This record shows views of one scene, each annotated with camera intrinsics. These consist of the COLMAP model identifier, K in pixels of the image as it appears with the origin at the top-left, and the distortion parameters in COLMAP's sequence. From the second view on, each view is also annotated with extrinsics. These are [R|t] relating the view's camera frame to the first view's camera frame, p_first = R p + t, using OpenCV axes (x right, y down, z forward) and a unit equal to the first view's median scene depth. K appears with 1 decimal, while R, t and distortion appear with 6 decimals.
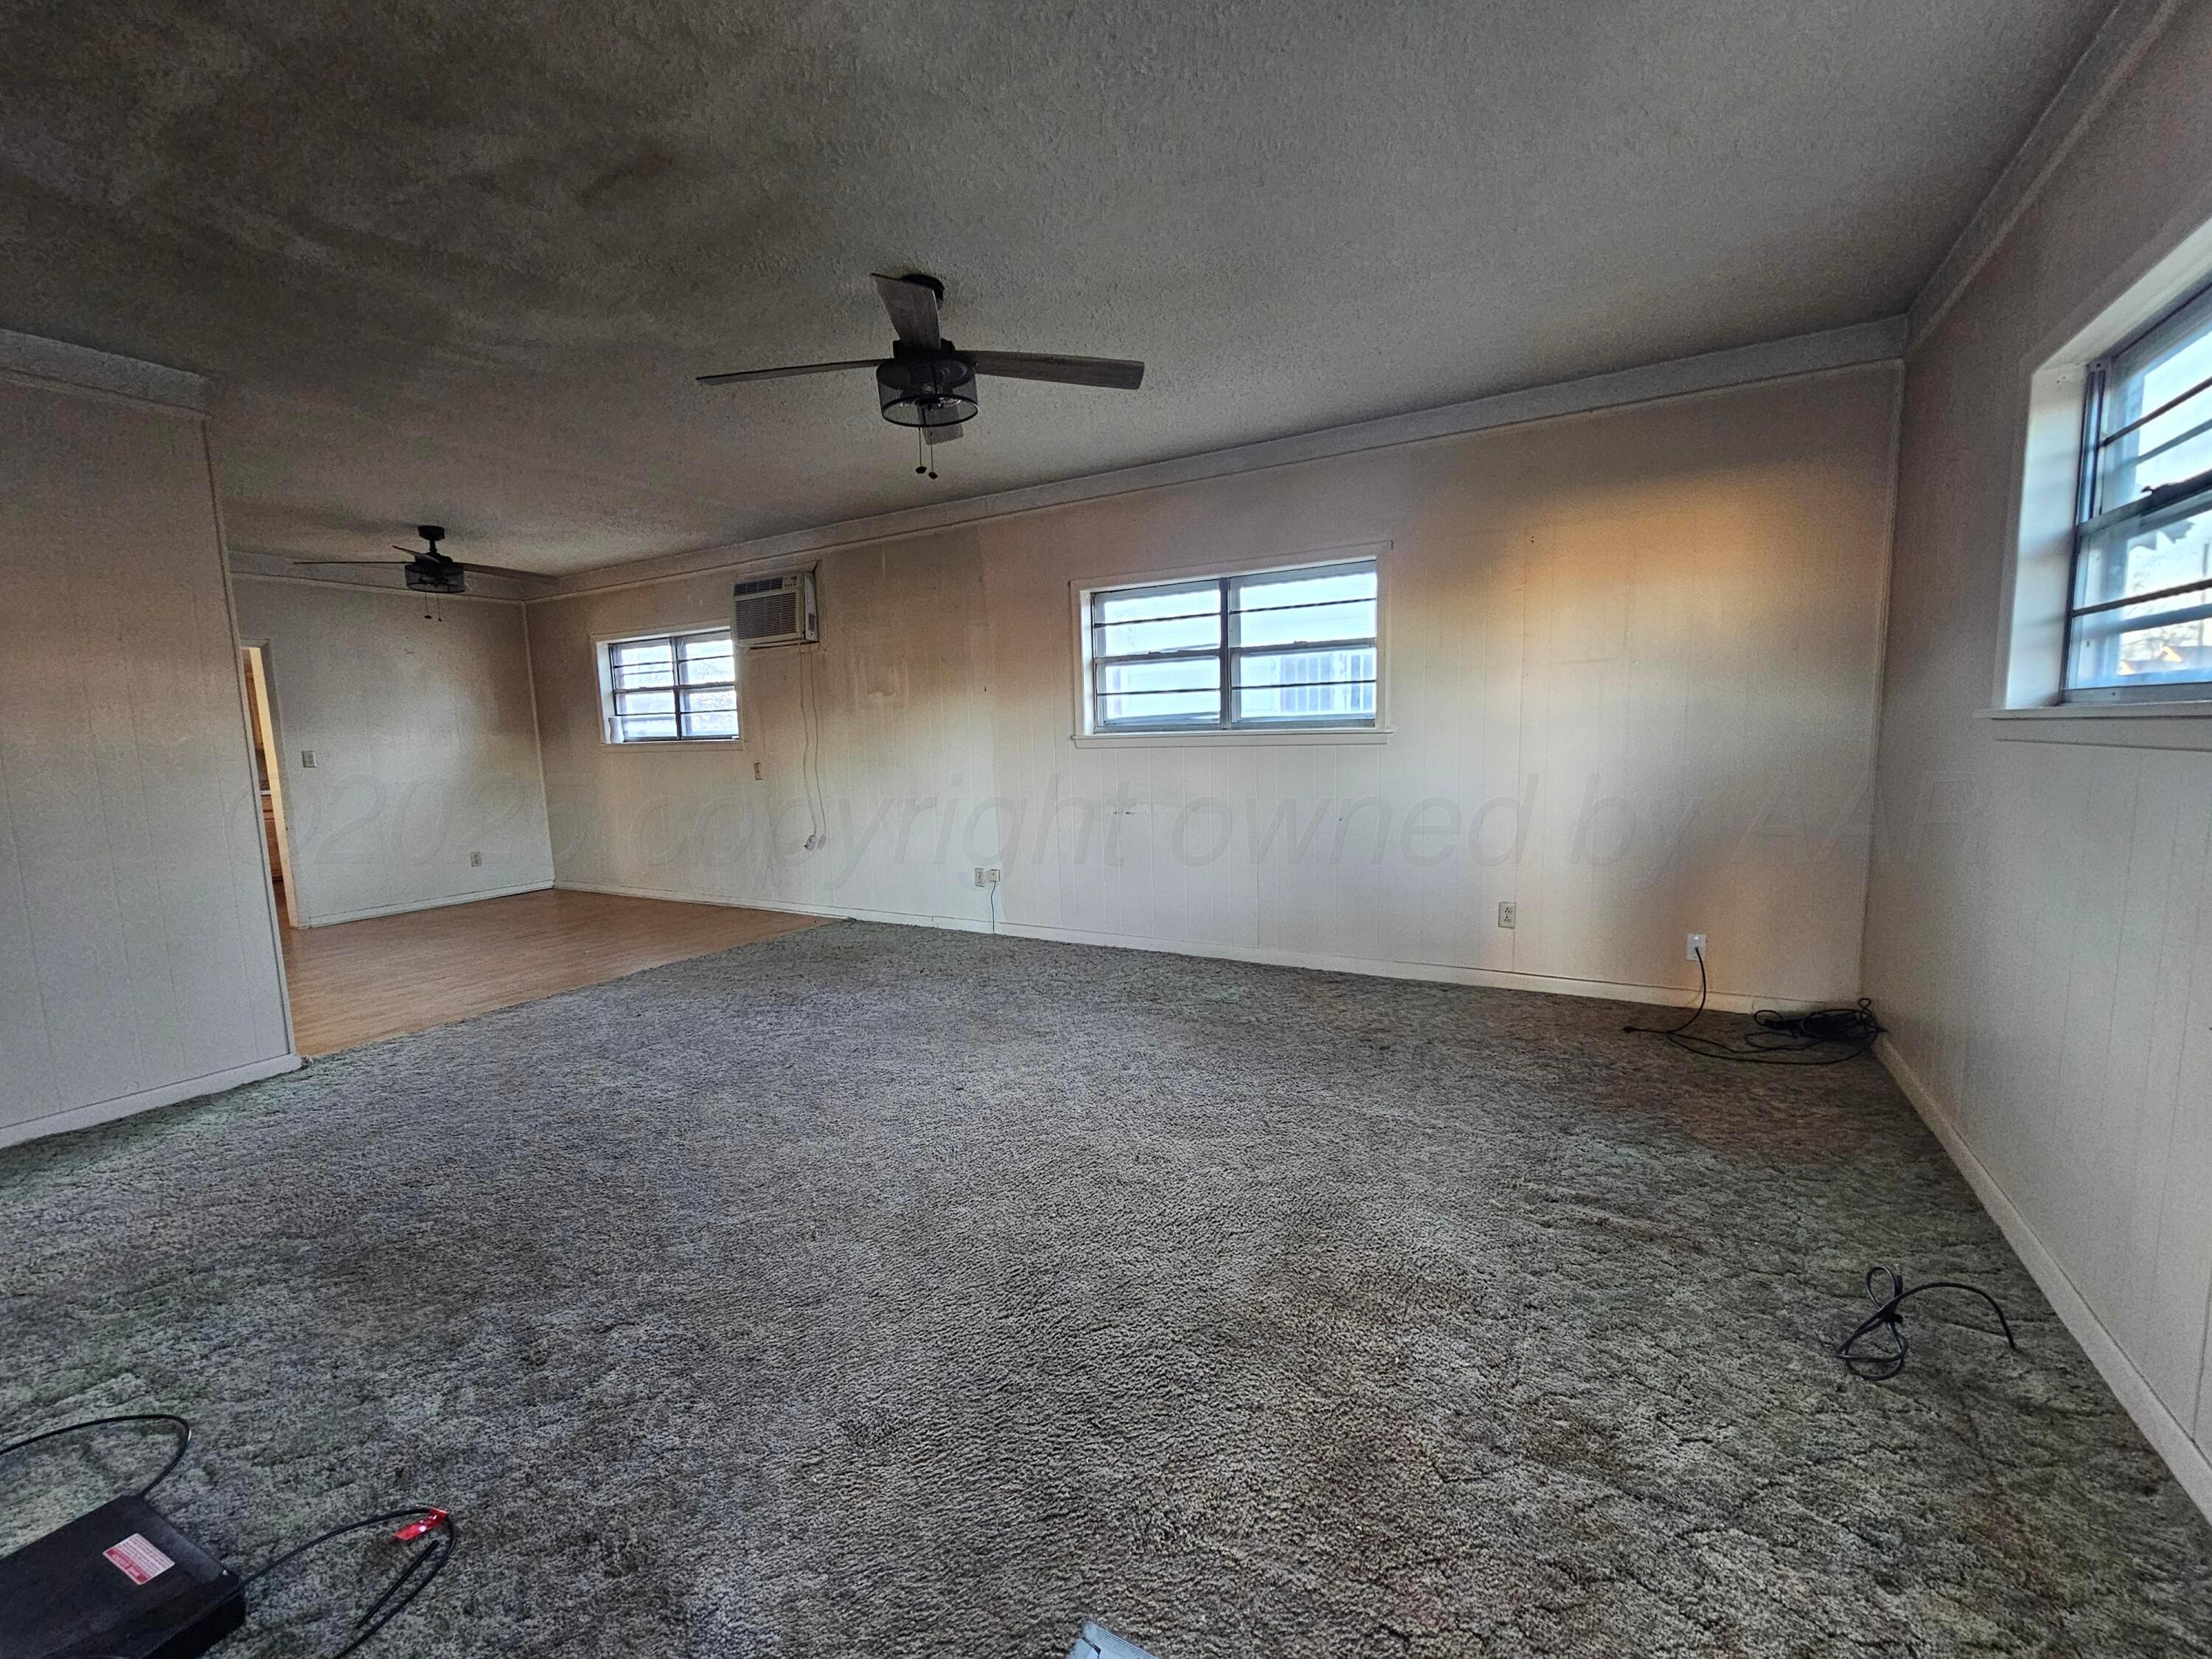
lens RADIAL K [[903.2, 0, 1103.5], [0, 903.2, 828.4], [0, 0, 1]] dist [0.001477, 0.000053]
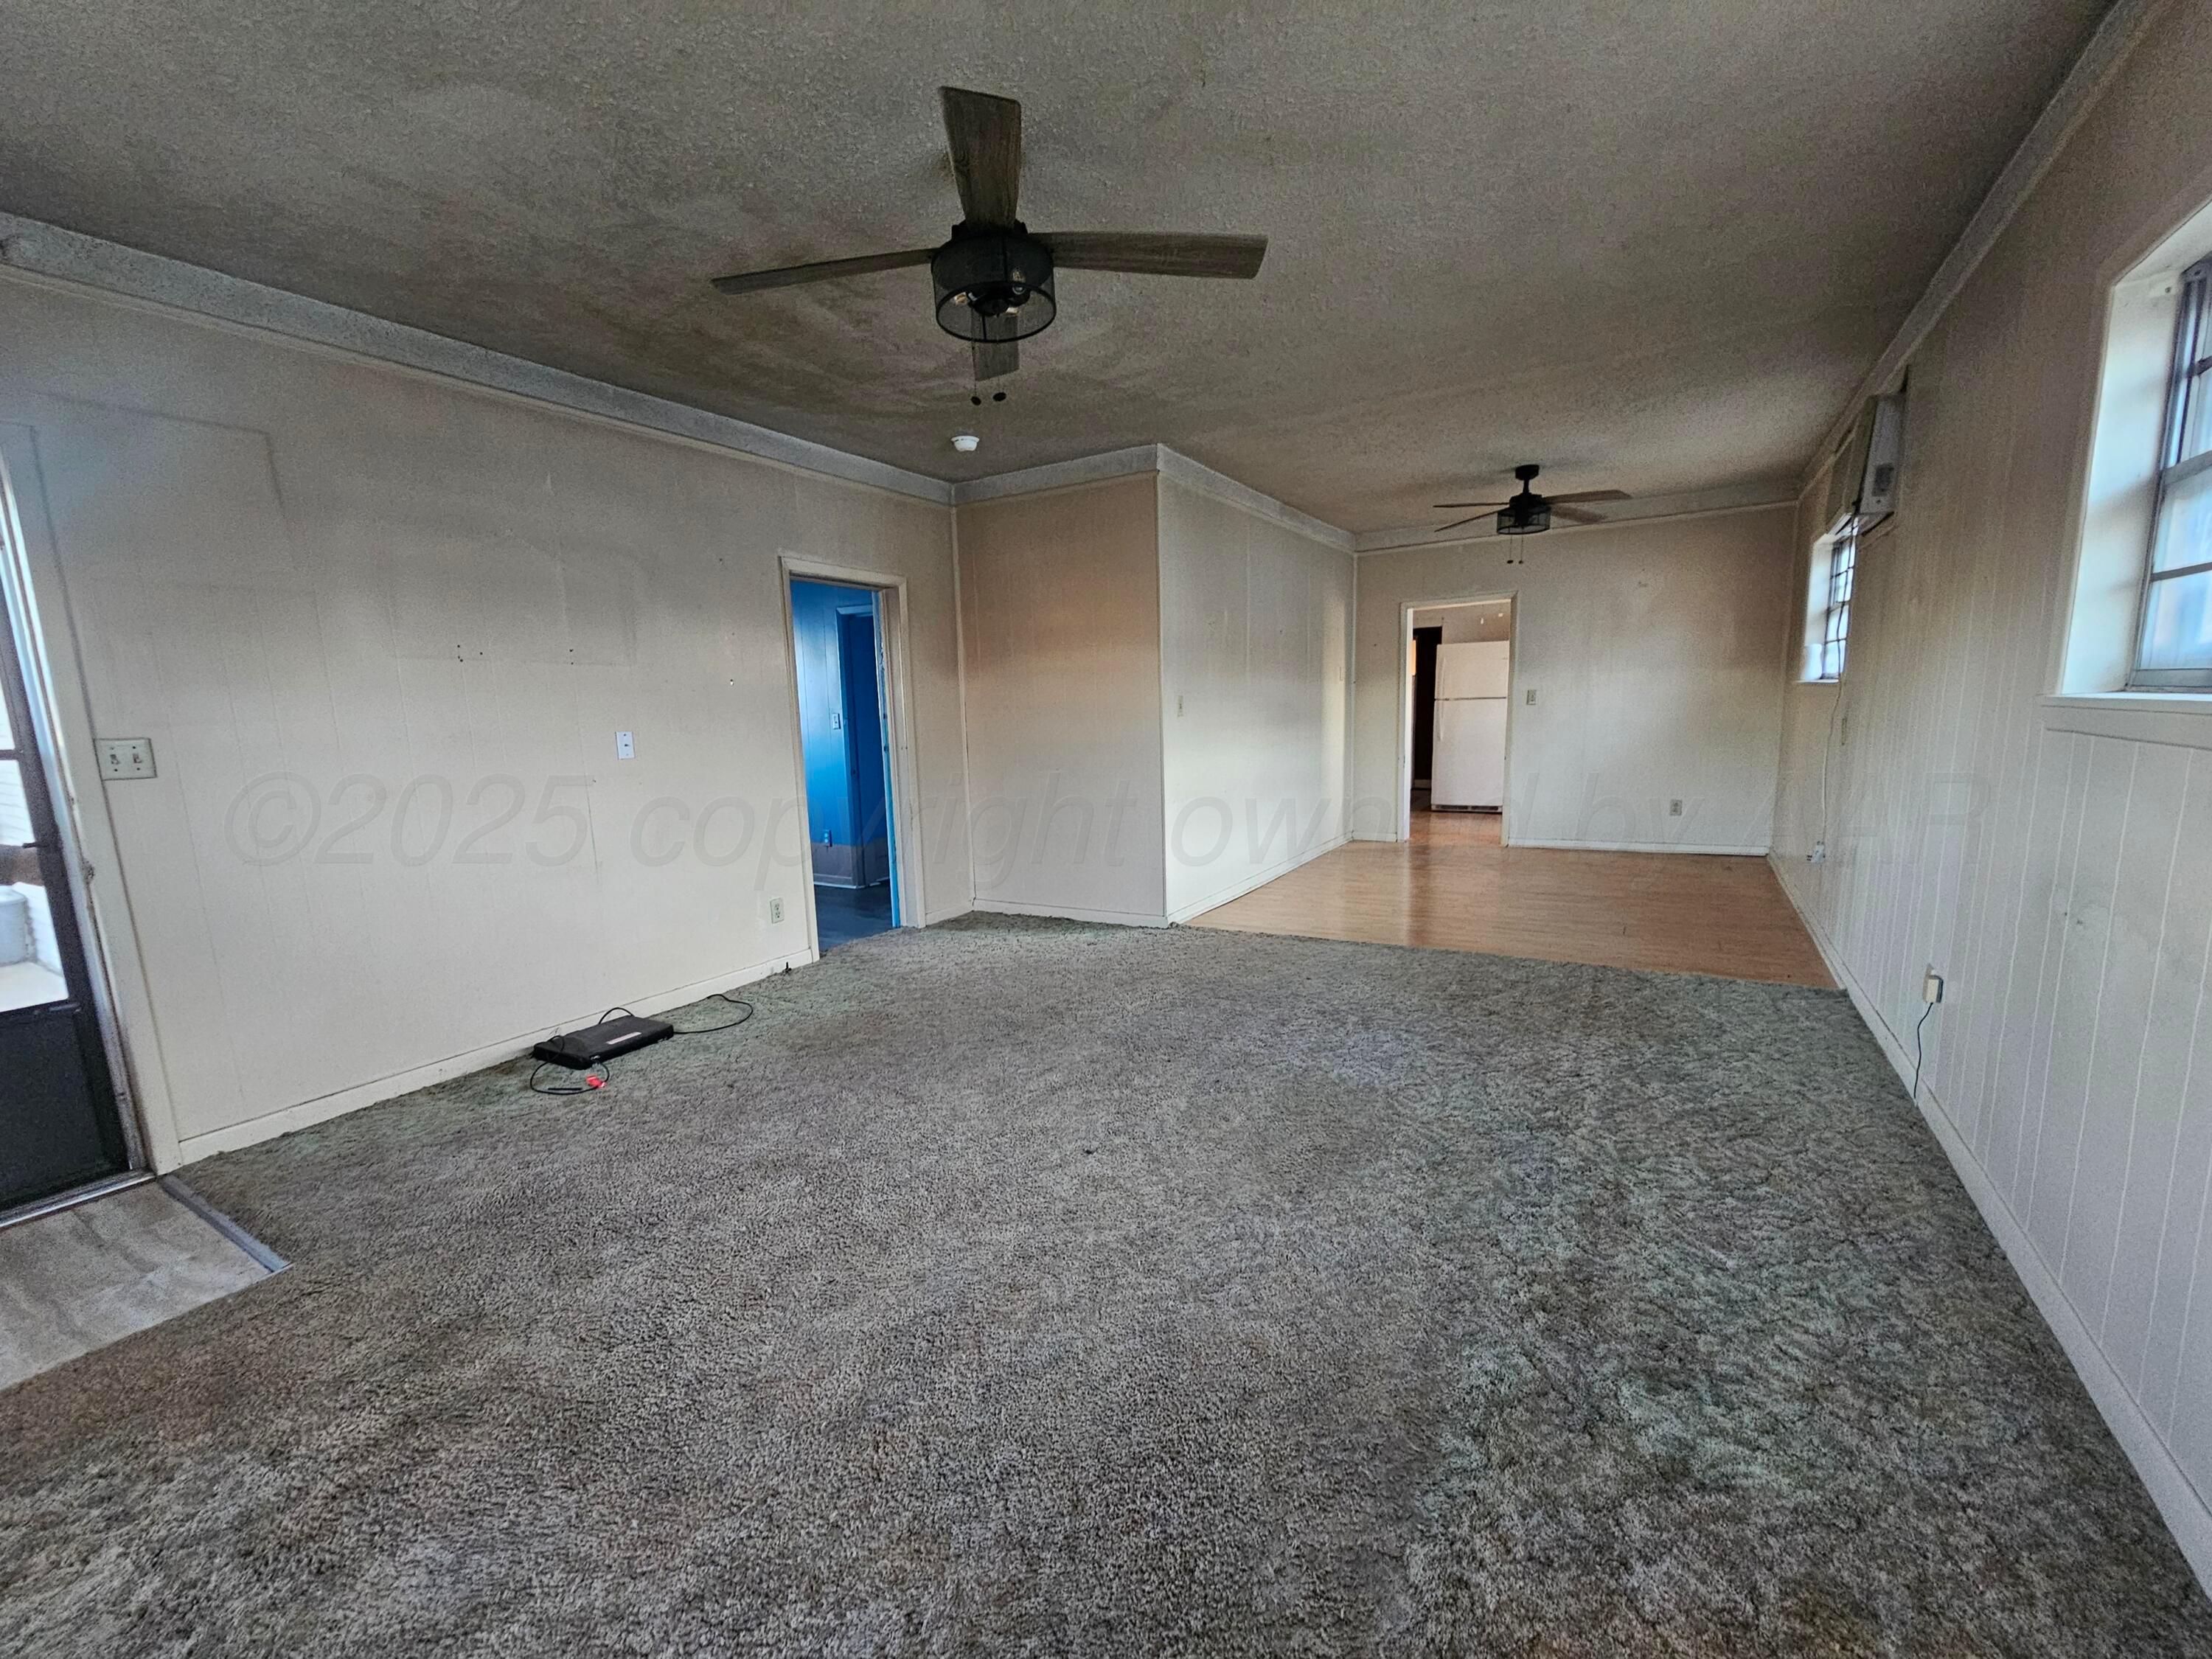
lens RADIAL K [[903.2, 0, 1038.0], [0, 903.2, 856.4], [0, 0, 1]] dist [0.001477, 0.000053]
pose [[-0.019004, 0.193659, -0.980885, 0.494077], [-0.069994, 0.978397, 0.194524, -0.109663], [0.997366, 0.072353, -0.005038, 0.777460]]
